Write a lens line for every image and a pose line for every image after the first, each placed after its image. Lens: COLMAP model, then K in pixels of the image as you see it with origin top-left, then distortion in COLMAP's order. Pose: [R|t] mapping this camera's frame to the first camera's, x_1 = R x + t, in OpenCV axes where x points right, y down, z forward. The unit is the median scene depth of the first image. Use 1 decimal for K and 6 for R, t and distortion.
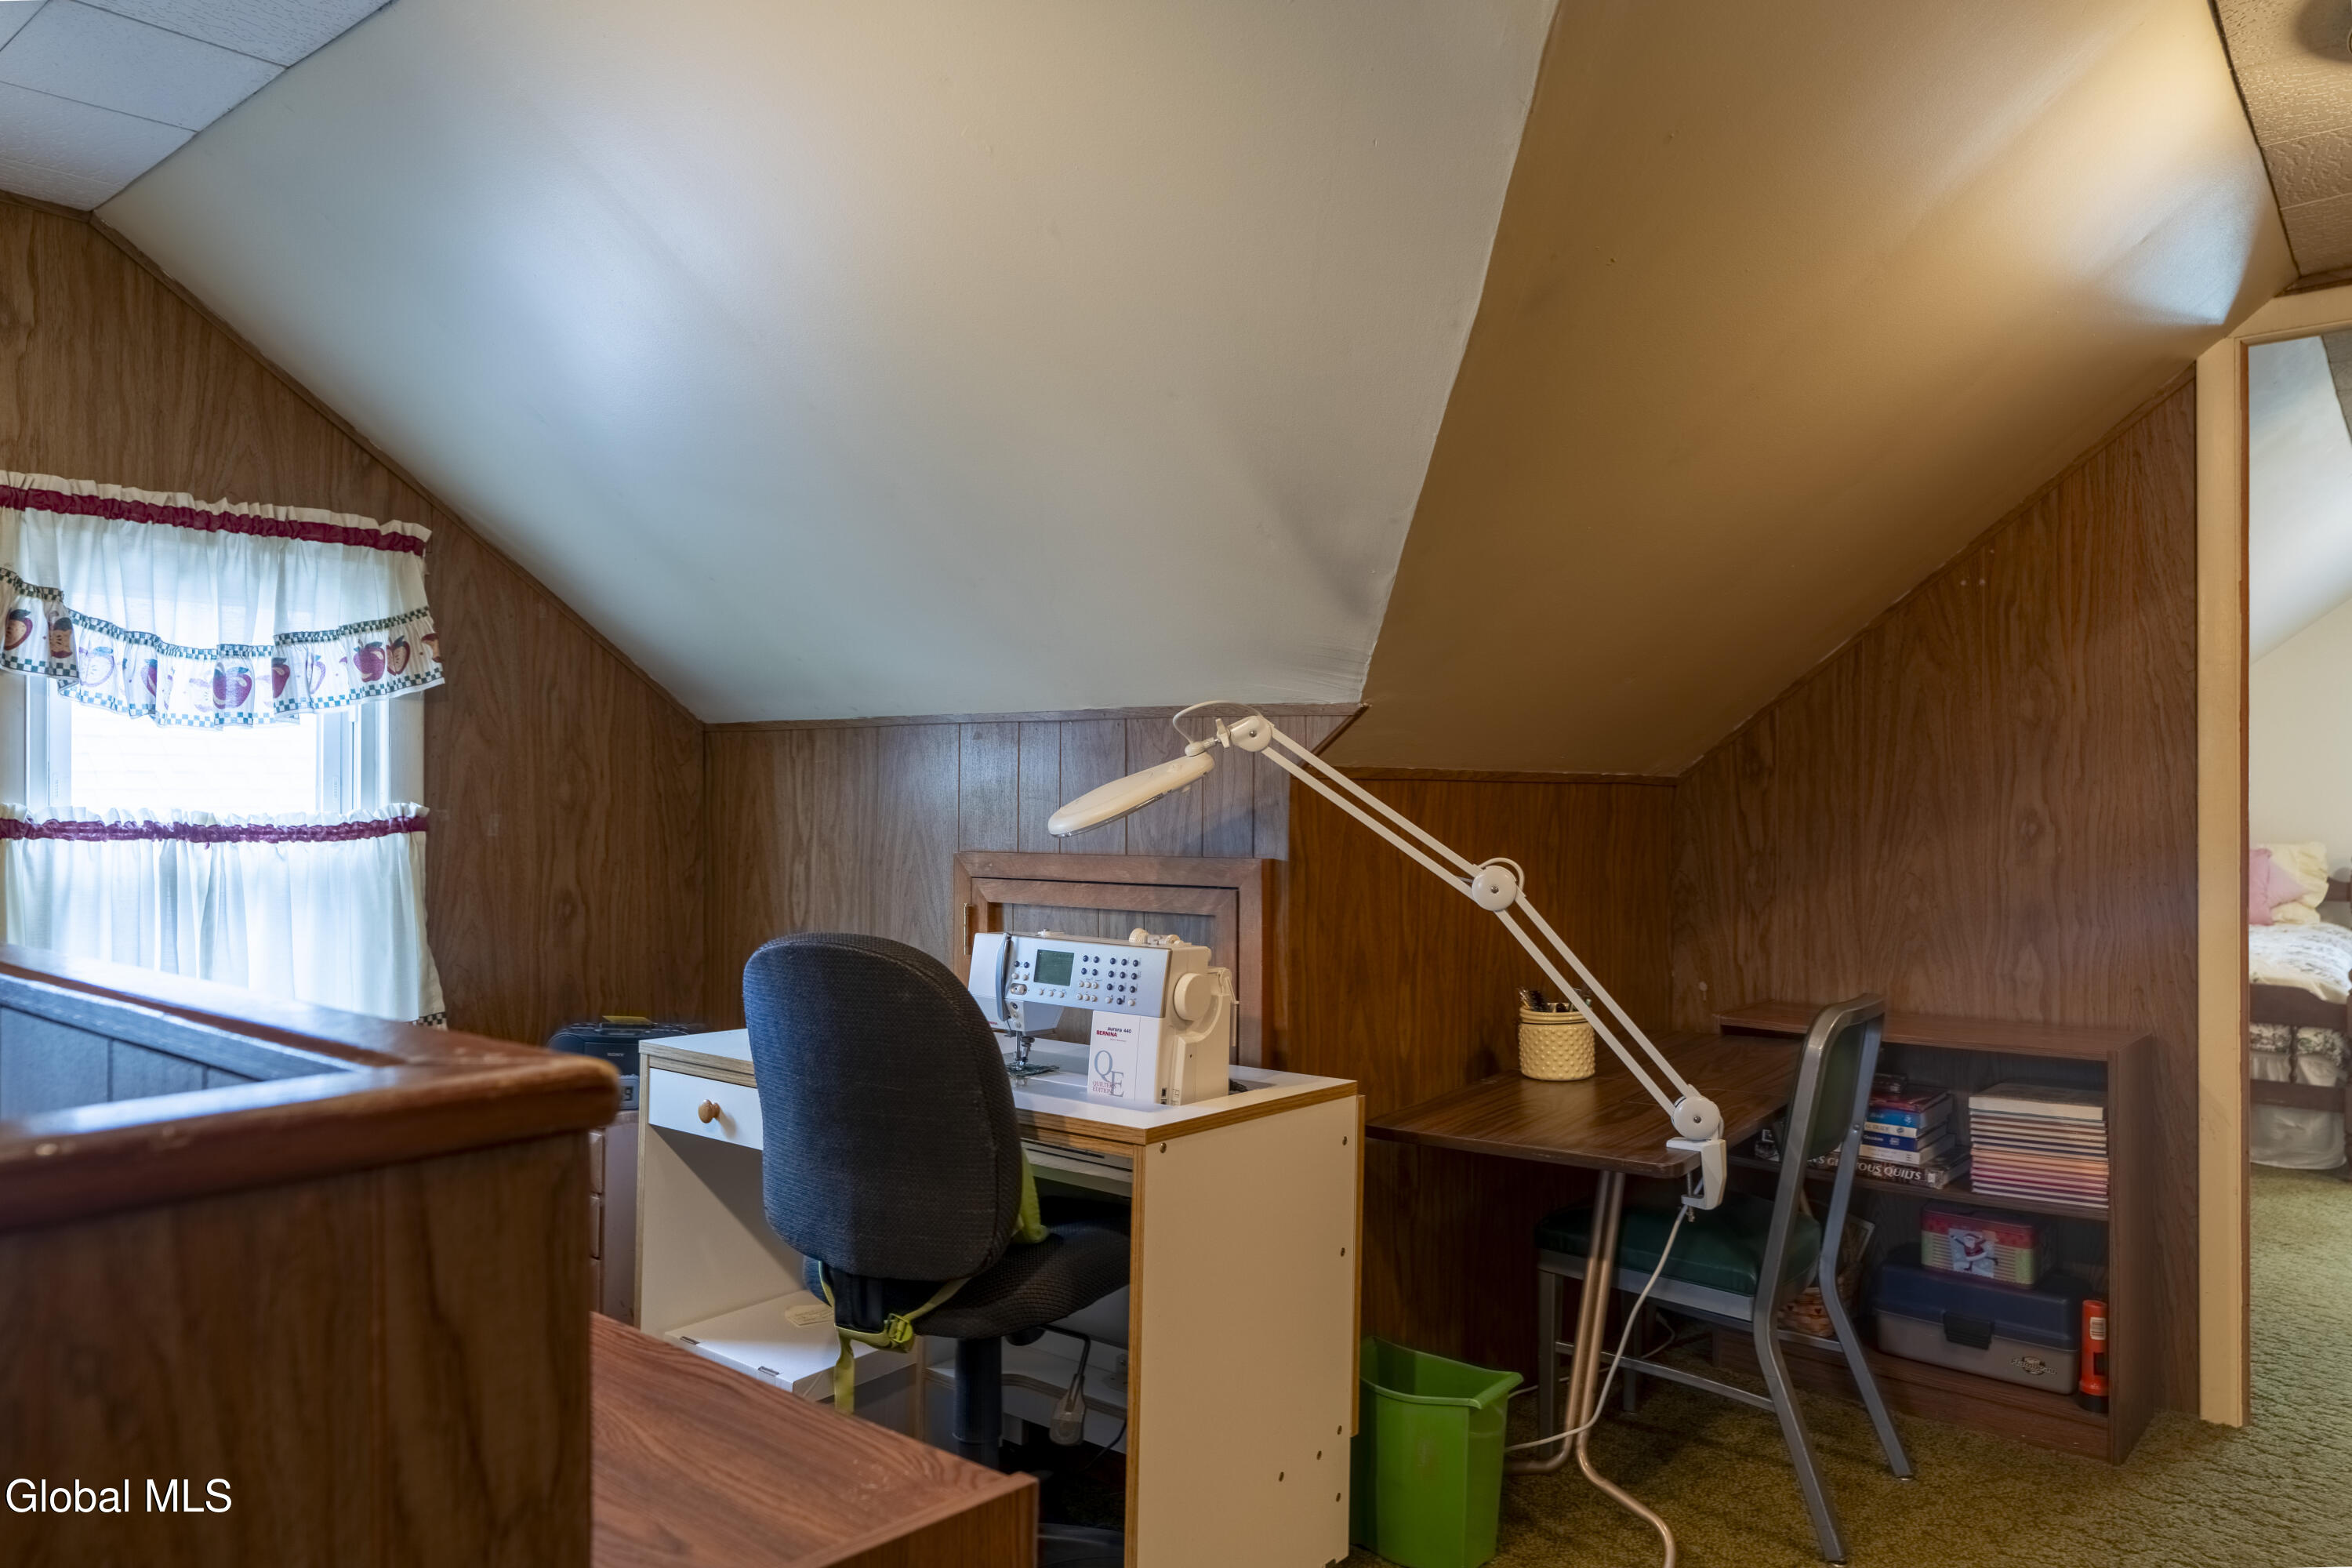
lens RADIAL K [[1545.4, 0, 1168.6], [0, 1545.4, 799.0], [0, 0, 1]] dist [-0.002145, 0.000794]
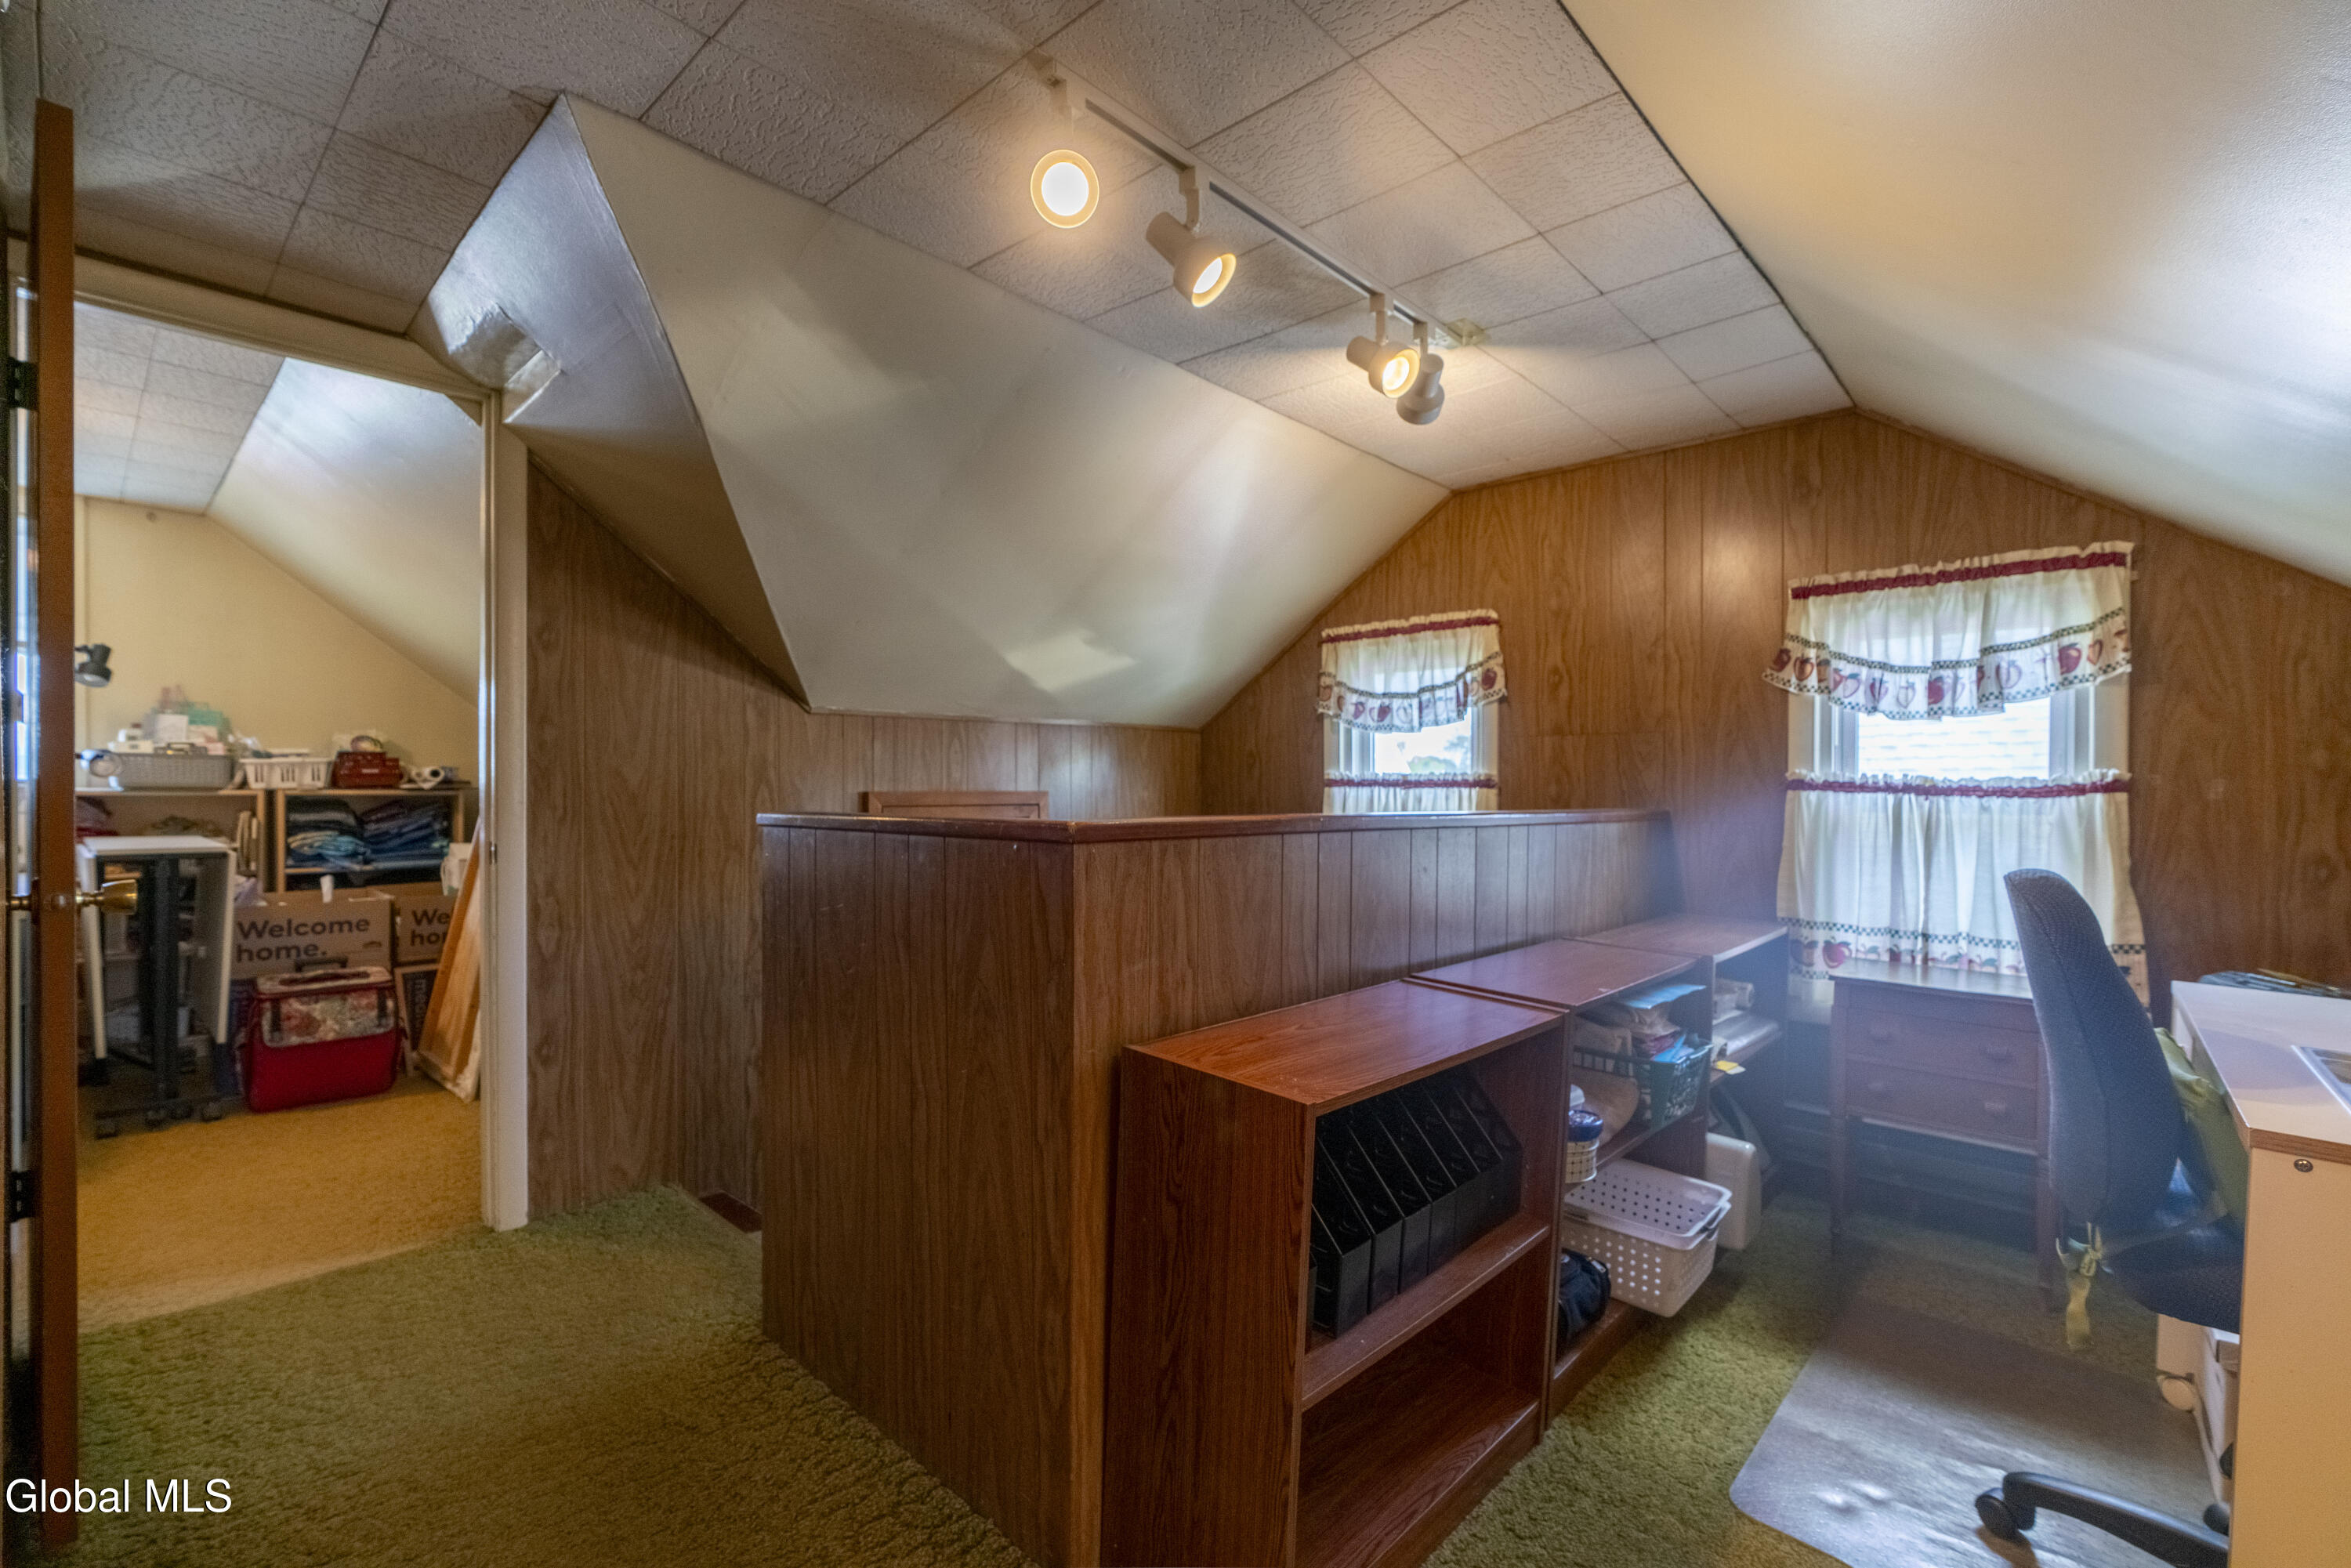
lens RADIAL K [[1056.2, 0, 1165.0], [0, 1056.2, 784.1], [0, 0, 1]] dist [-0.002265, 0.000175]
pose [[-0.066637, 0.000038, -0.997777, 0.417439], [-0.007252, 0.999974, 0.000522, 0.020315], [0.997751, 0.007271, -0.066635, 0.322041]]
